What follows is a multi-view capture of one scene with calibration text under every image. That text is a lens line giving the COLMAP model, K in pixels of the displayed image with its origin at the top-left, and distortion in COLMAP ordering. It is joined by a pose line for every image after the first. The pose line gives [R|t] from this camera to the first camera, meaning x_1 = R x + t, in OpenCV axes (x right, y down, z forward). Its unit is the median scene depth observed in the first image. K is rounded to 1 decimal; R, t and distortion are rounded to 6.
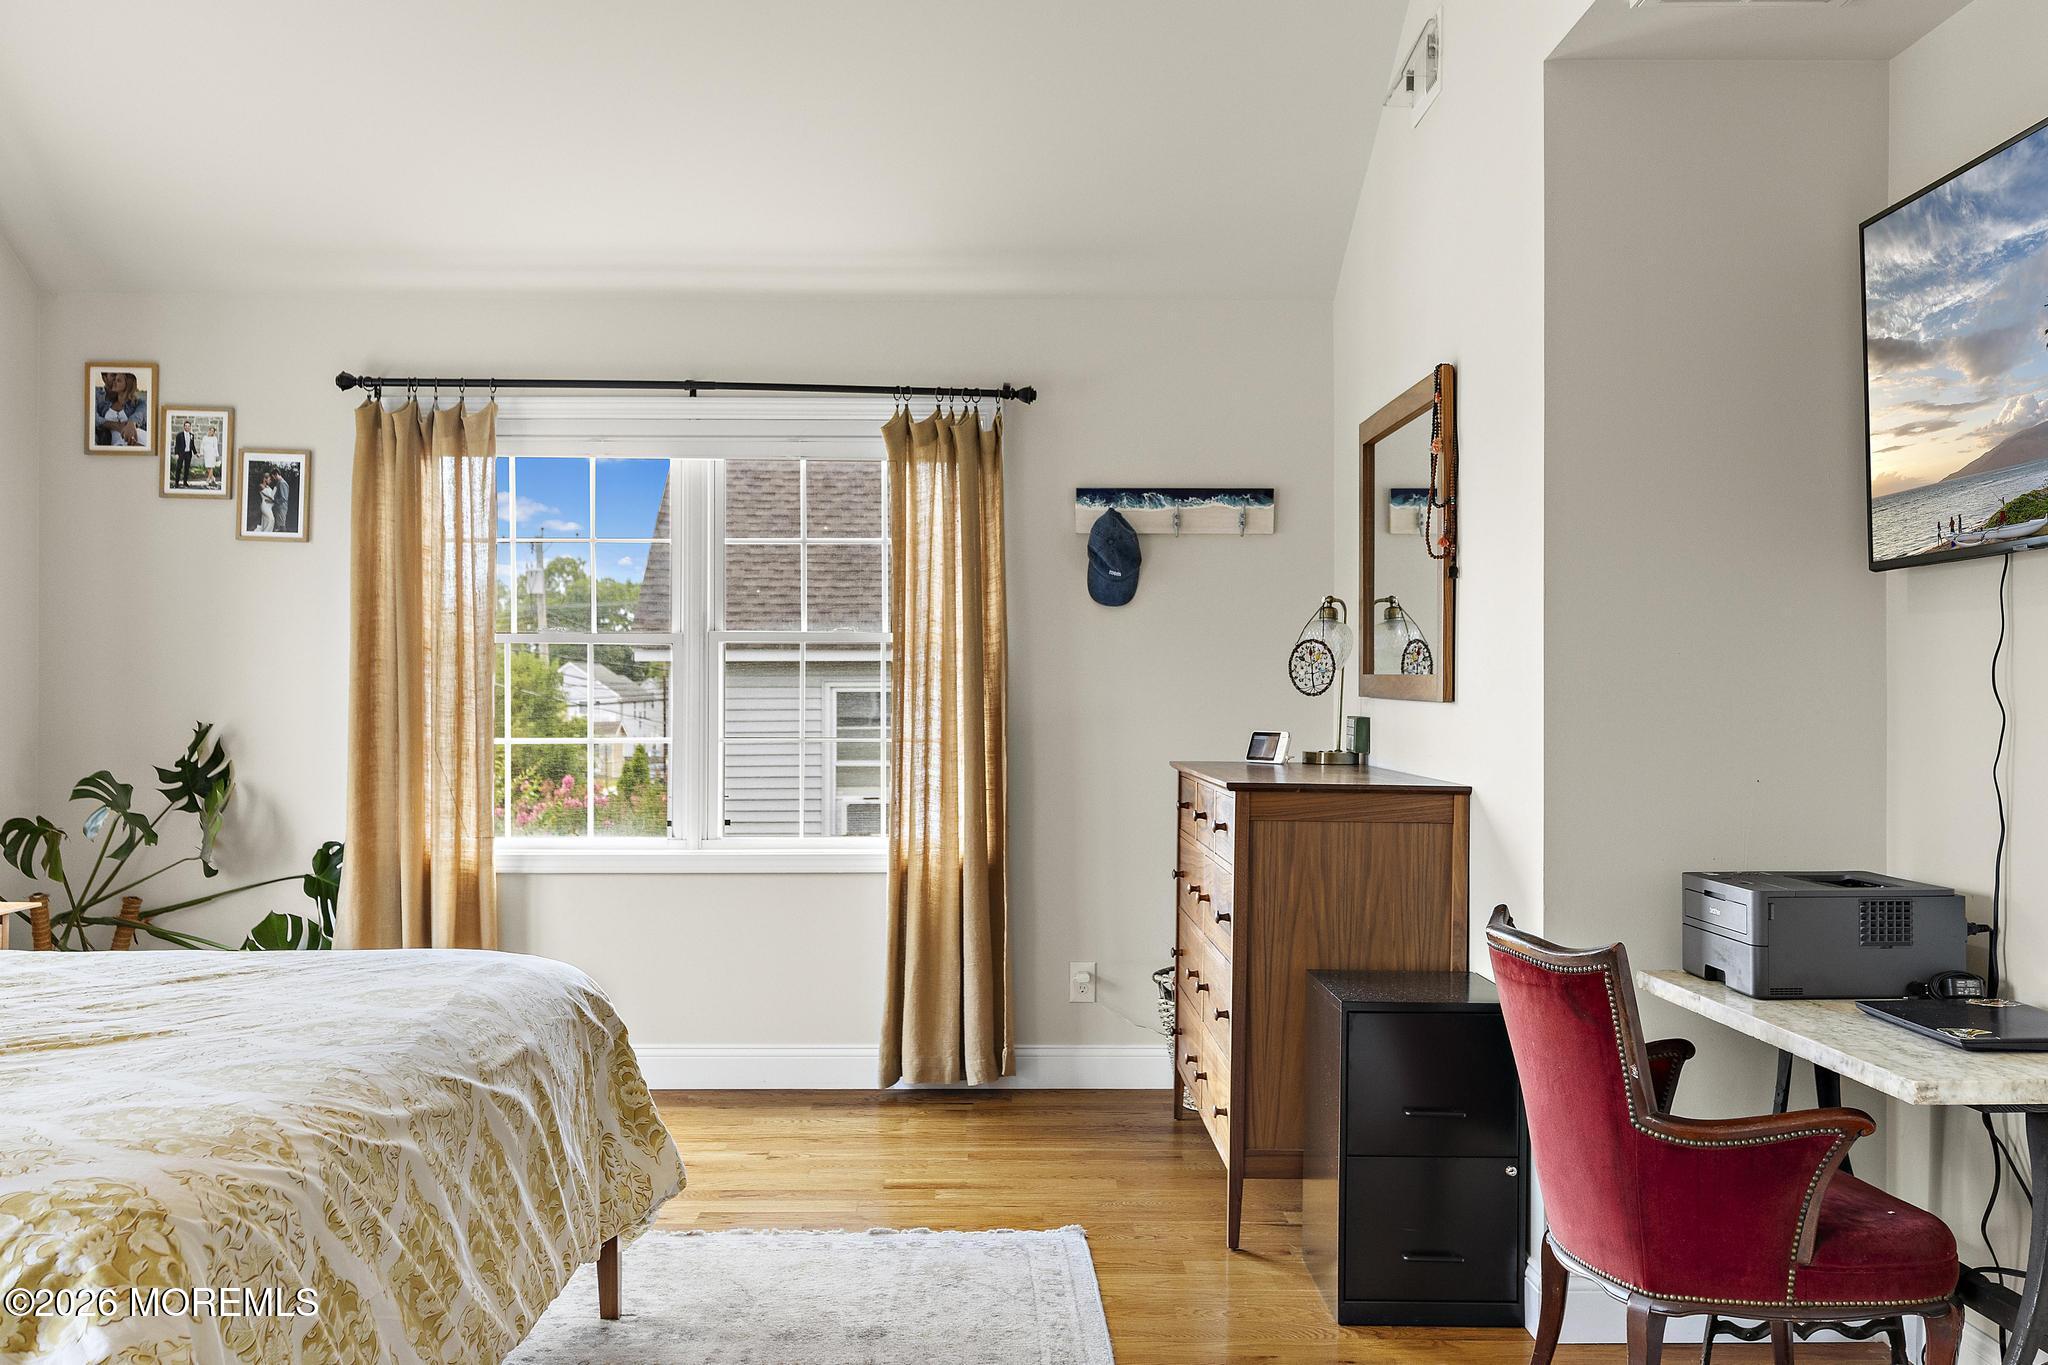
lens RADIAL K [[1967.4, 0, 1026.3], [0, 1967.4, 691.7], [0, 0, 1]] dist [-0.001000, 0.000000]
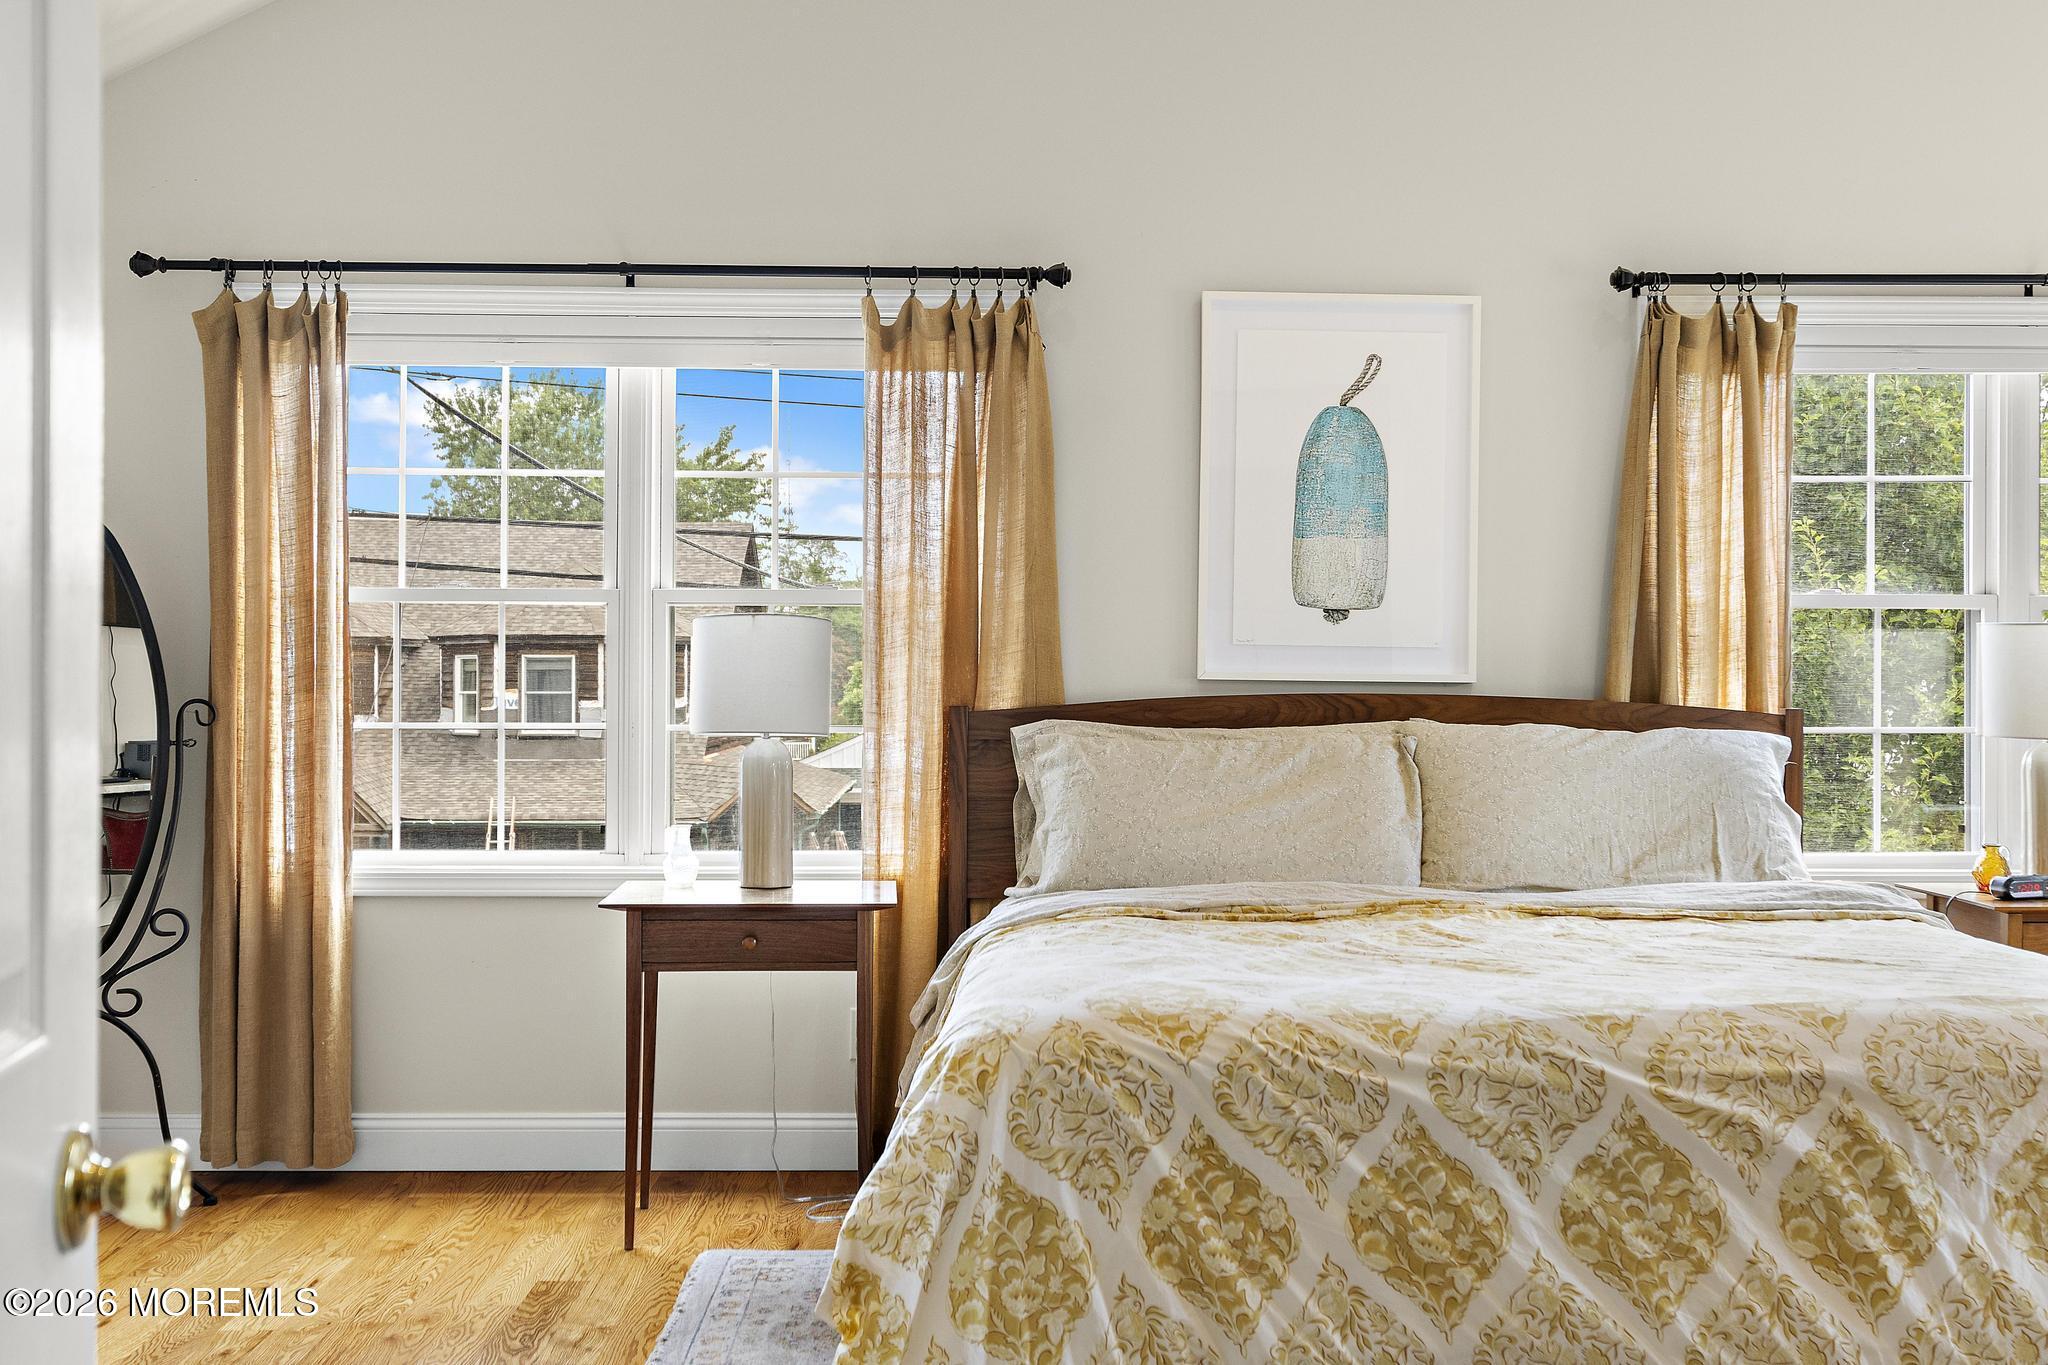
lens RADIAL K [[2038.7, 0, 1028.8], [0, 2038.7, 674.2], [0, 0, 1]] dist [0.000002, 0.000000]
pose [[0.000772, -0.004845, -0.999988, 0.330895], [-0.001103, 0.999988, -0.004846, 0.005240], [0.999999, 0.001107, 0.000767, 0.335633]]
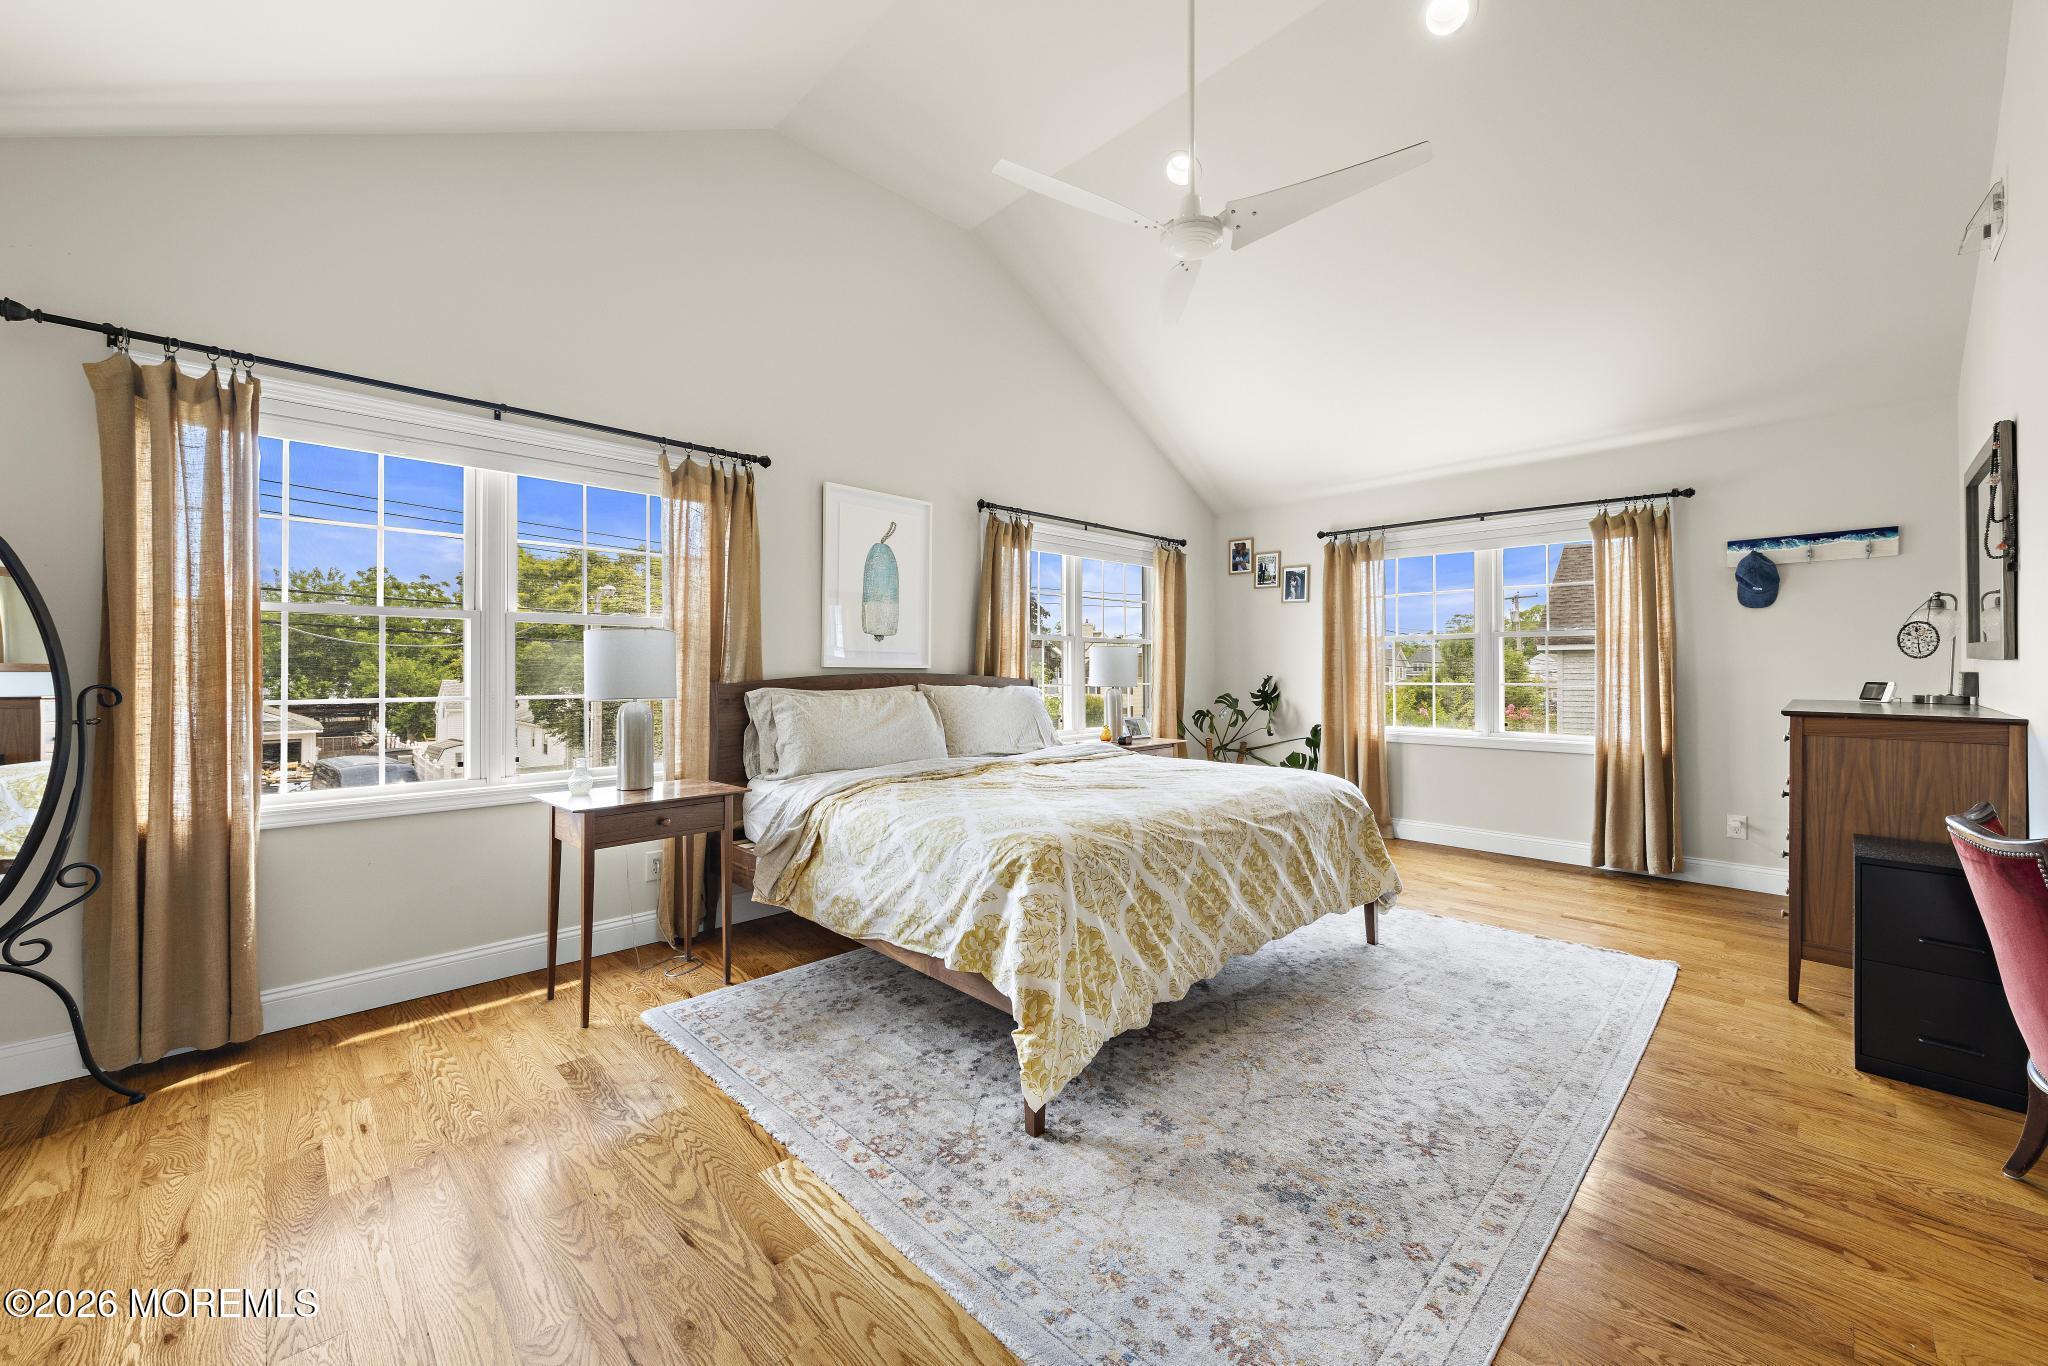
lens RADIAL K [[778.7, 0, 1026.4], [0, 778.7, 662.5], [0, 0, 1]] dist [0.001595, -0.000301]
pose [[0.687007, -0.010767, -0.726571, 0.101568], [0.005424, 0.999938, -0.009690, 0.006885], [0.726631, 0.002716, 0.687023, 0.077563]]
